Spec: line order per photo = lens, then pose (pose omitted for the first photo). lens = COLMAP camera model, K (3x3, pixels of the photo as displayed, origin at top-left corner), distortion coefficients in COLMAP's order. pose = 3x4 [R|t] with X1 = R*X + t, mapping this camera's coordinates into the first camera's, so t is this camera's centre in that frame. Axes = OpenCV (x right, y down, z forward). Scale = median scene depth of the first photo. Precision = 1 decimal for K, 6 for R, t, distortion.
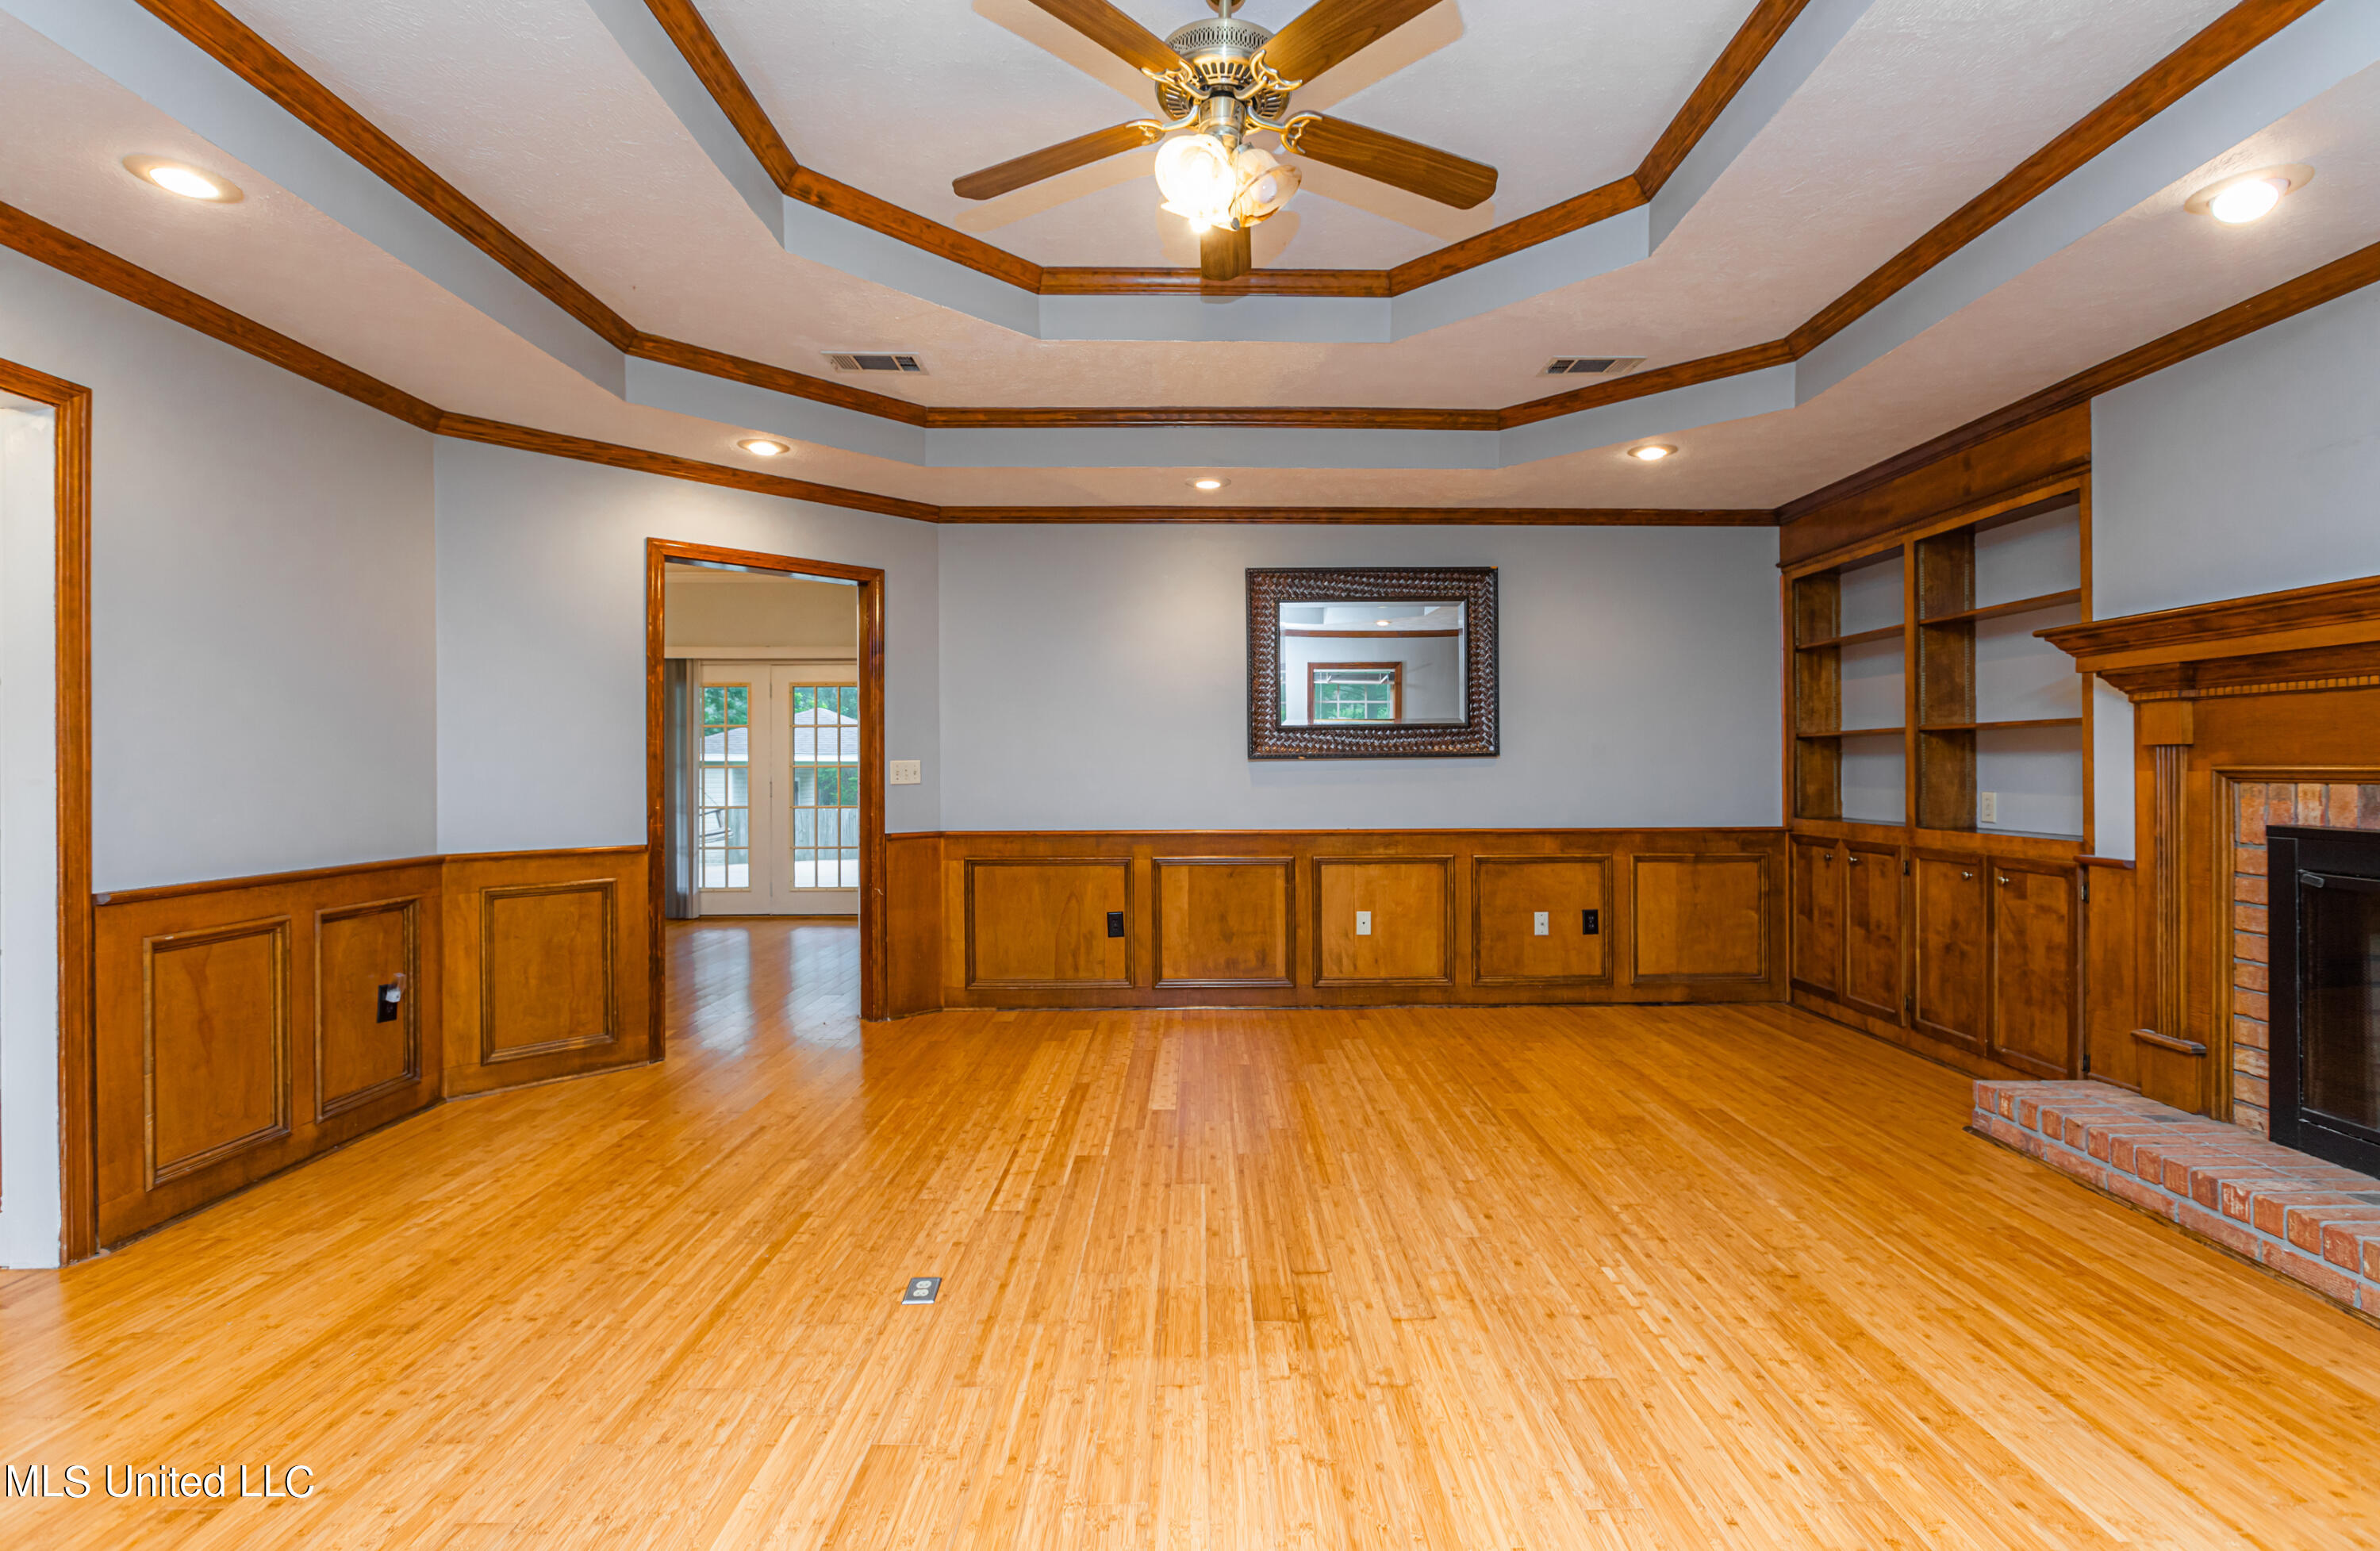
lens RADIAL K [[1074.1, 0, 1234.4], [0, 1074.1, 770.7], [0, 0, 1]] dist [-0.002460, -0.000019]
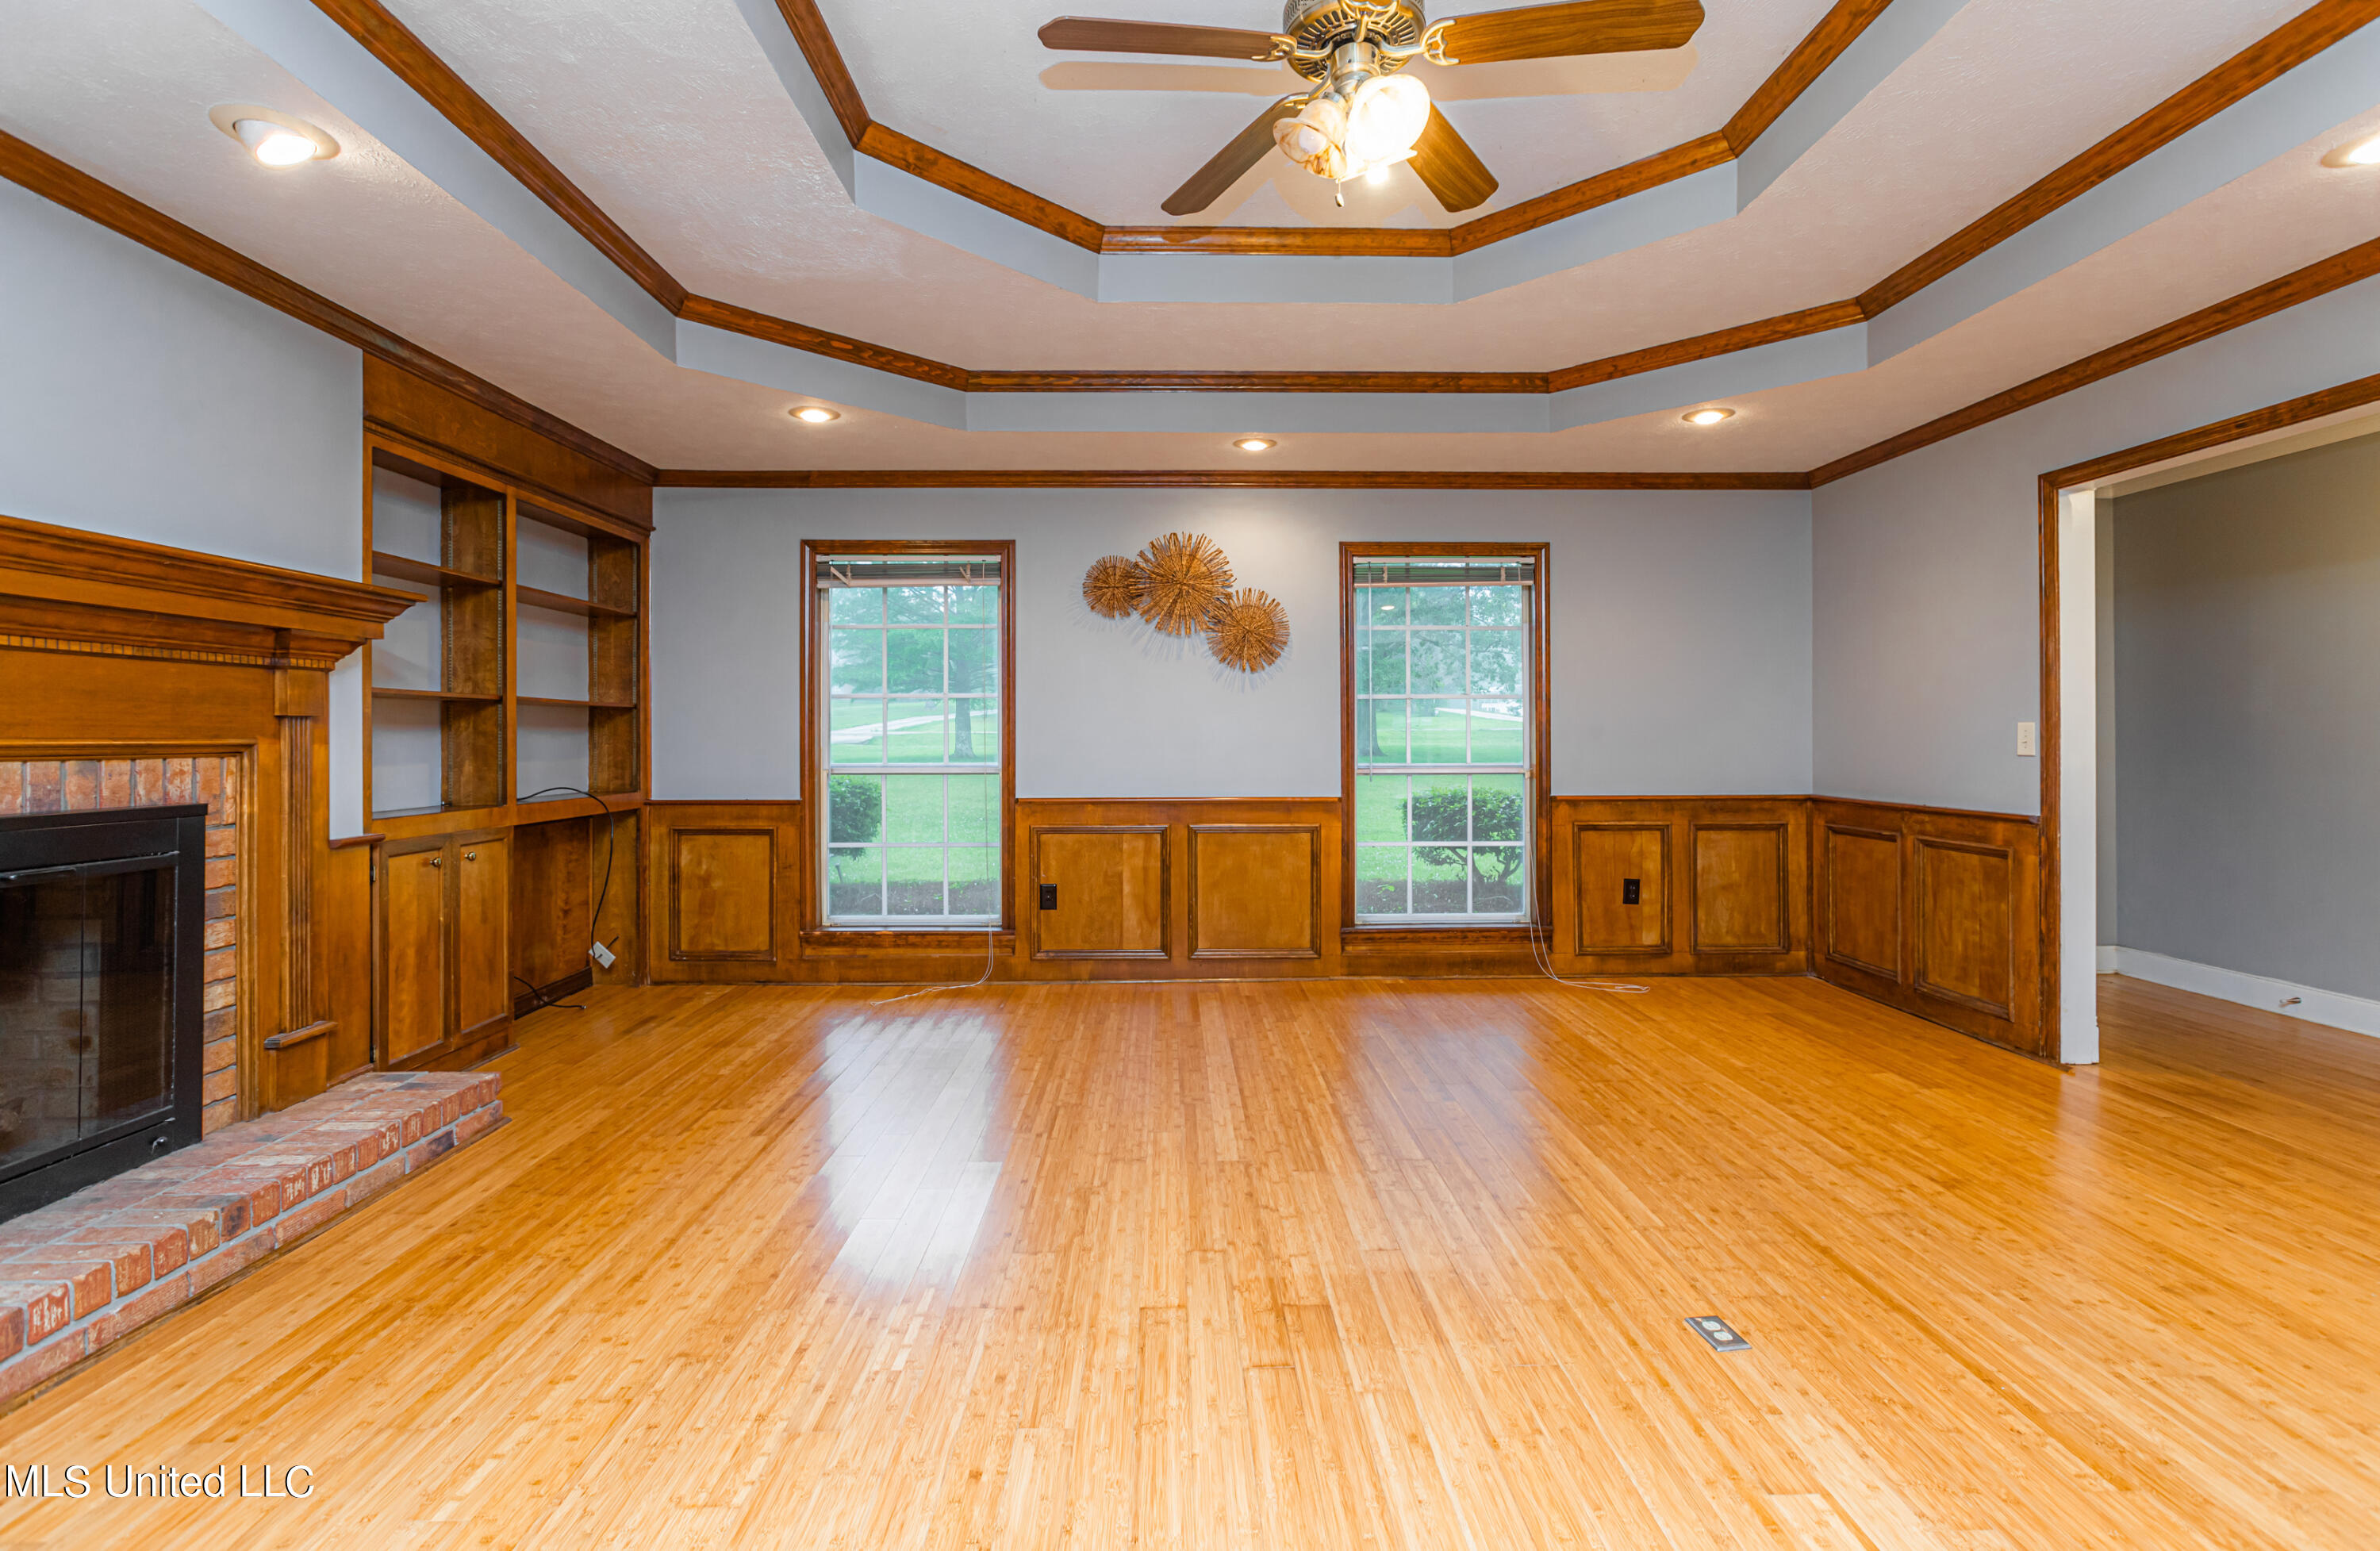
lens RADIAL K [[1085.1, 0, 1184.1], [0, 1085.1, 734.0], [0, 0, 1]] dist [-0.006961, 0.000160]
pose [[-0.999832, 0.005543, 0.017445, 0.091174], [0.005593, 0.999980, 0.002837, -0.004588], [-0.017429, 0.002934, -0.999844, 1.392108]]
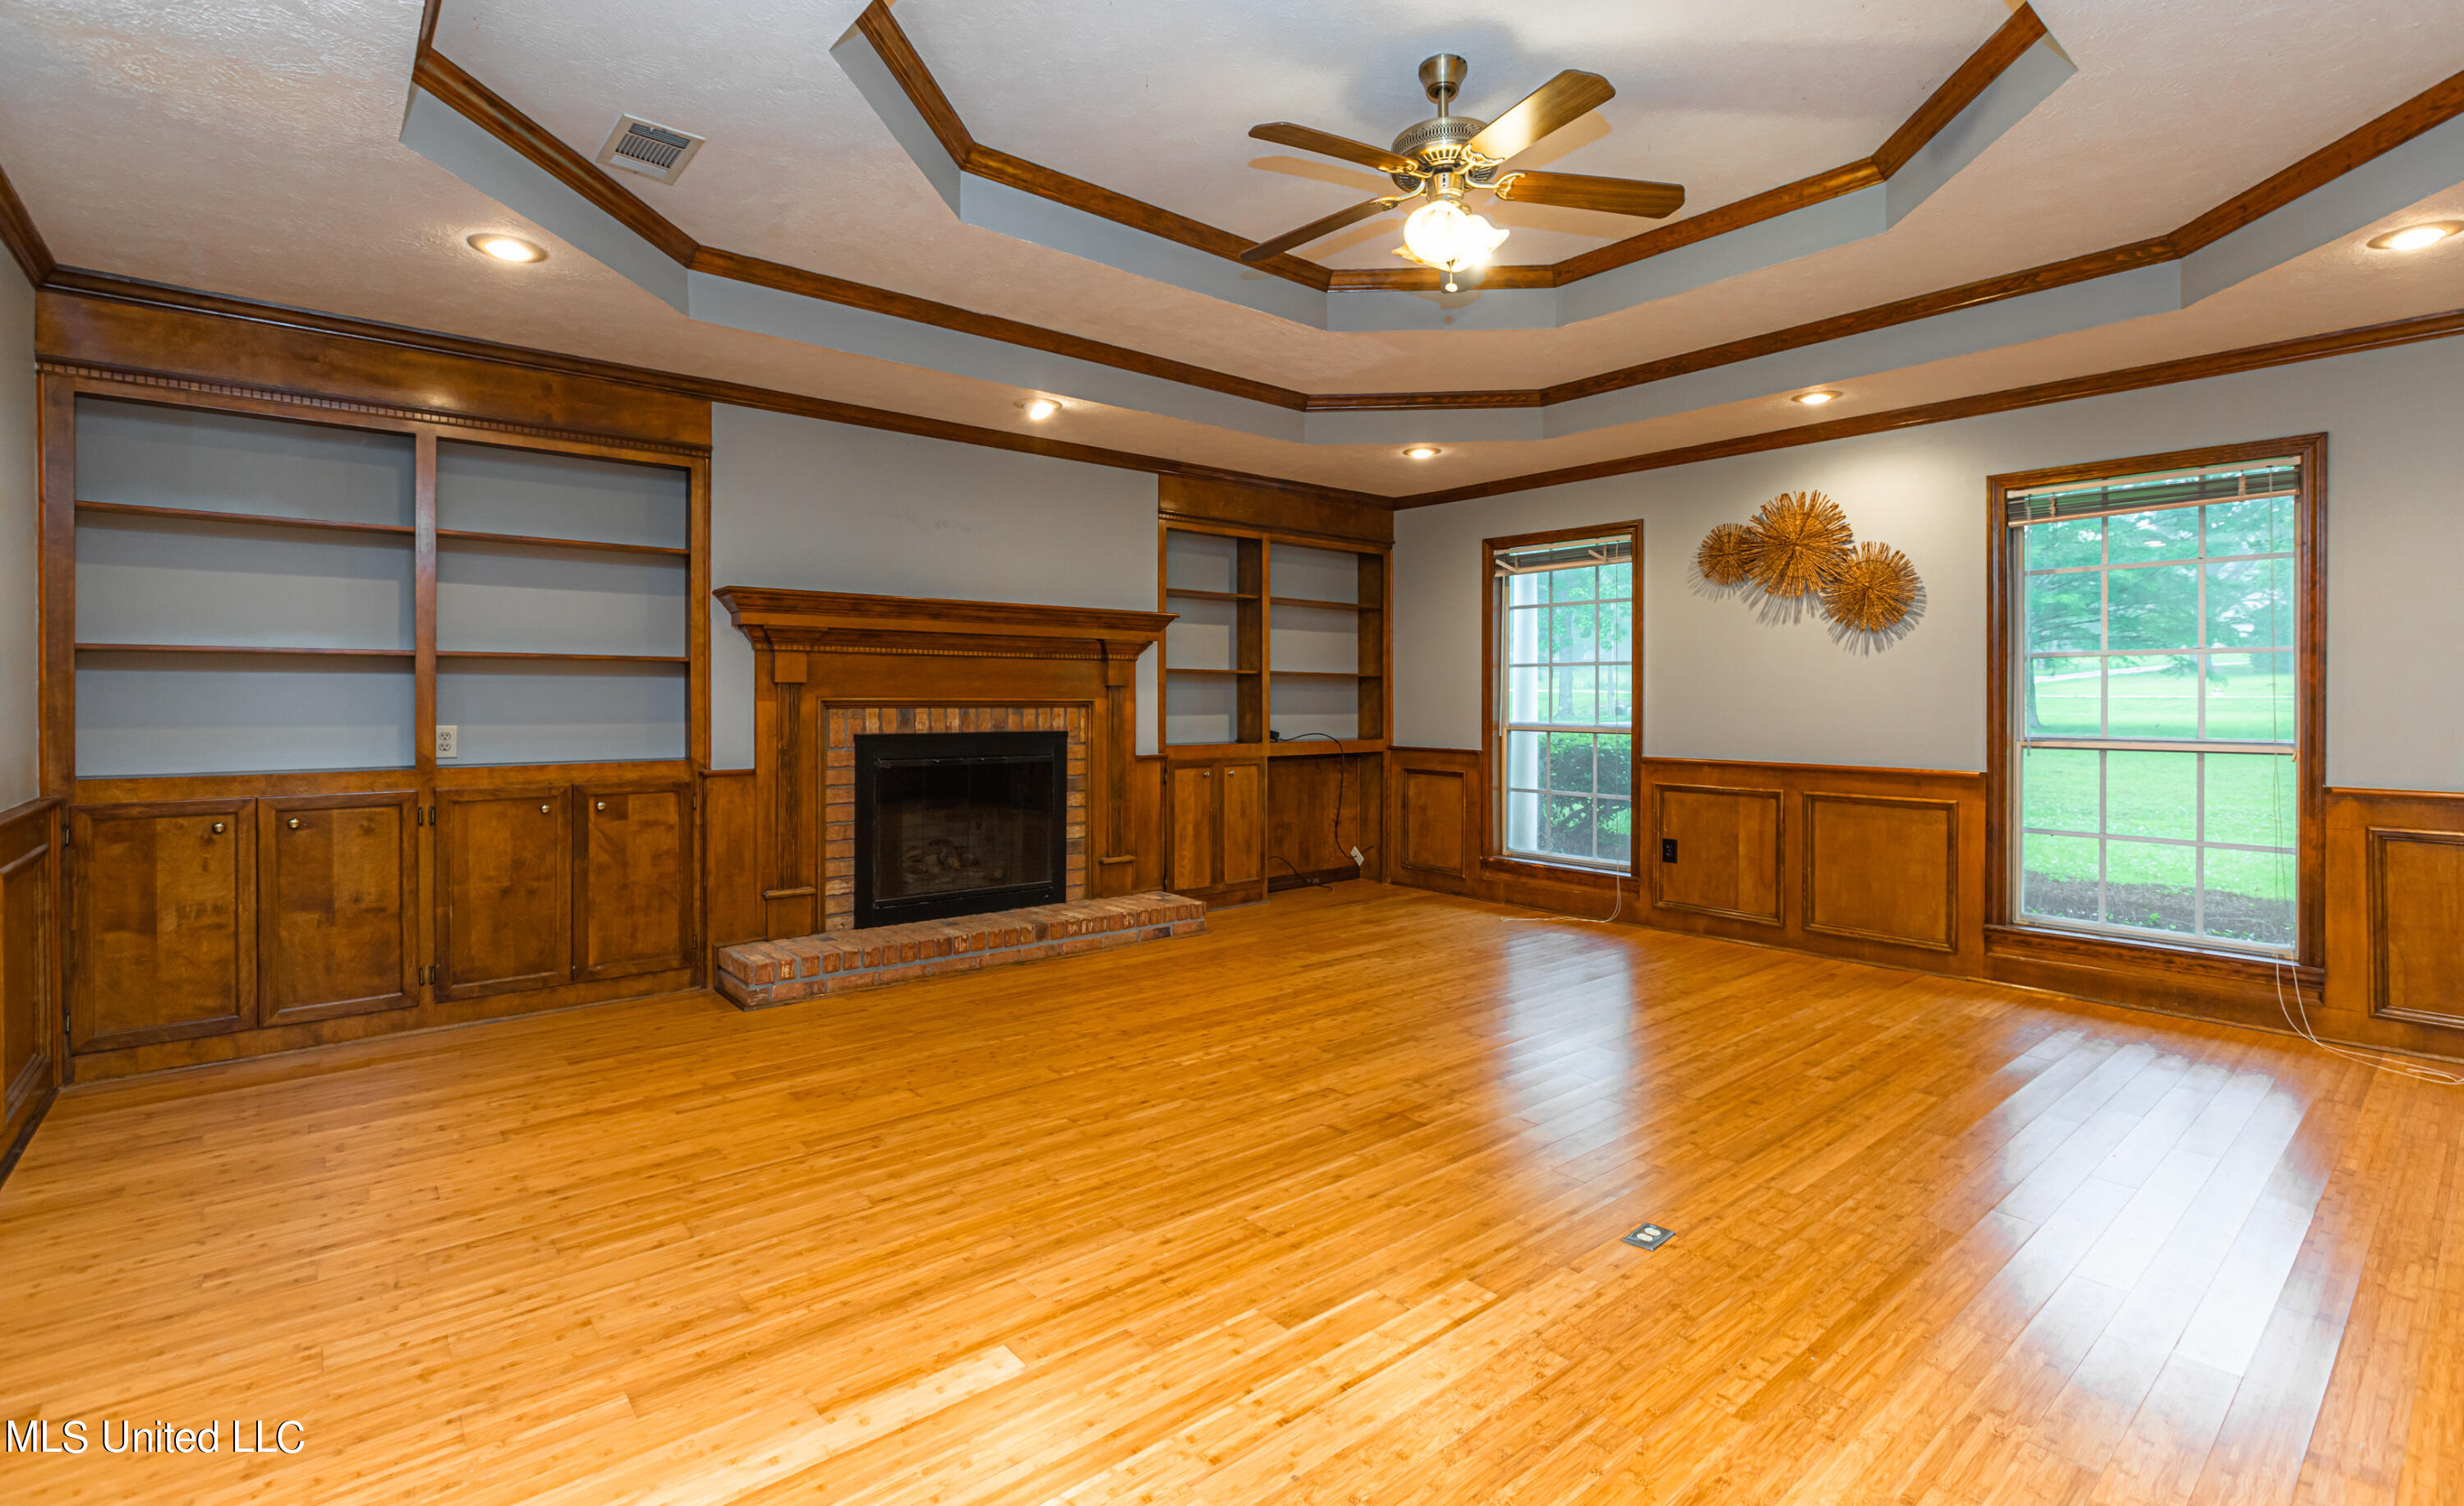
lens RADIAL K [[1110.0, 0, 1232.3], [0, 1110.0, 706.5], [0, 0, 1]] dist [-0.002258, 0.000633]
pose [[-0.617753, -0.003995, 0.786362, -0.624615], [0.002525, 0.999972, 0.007063, -0.001841], [-0.786368, 0.006349, -0.617725, 1.413843]]
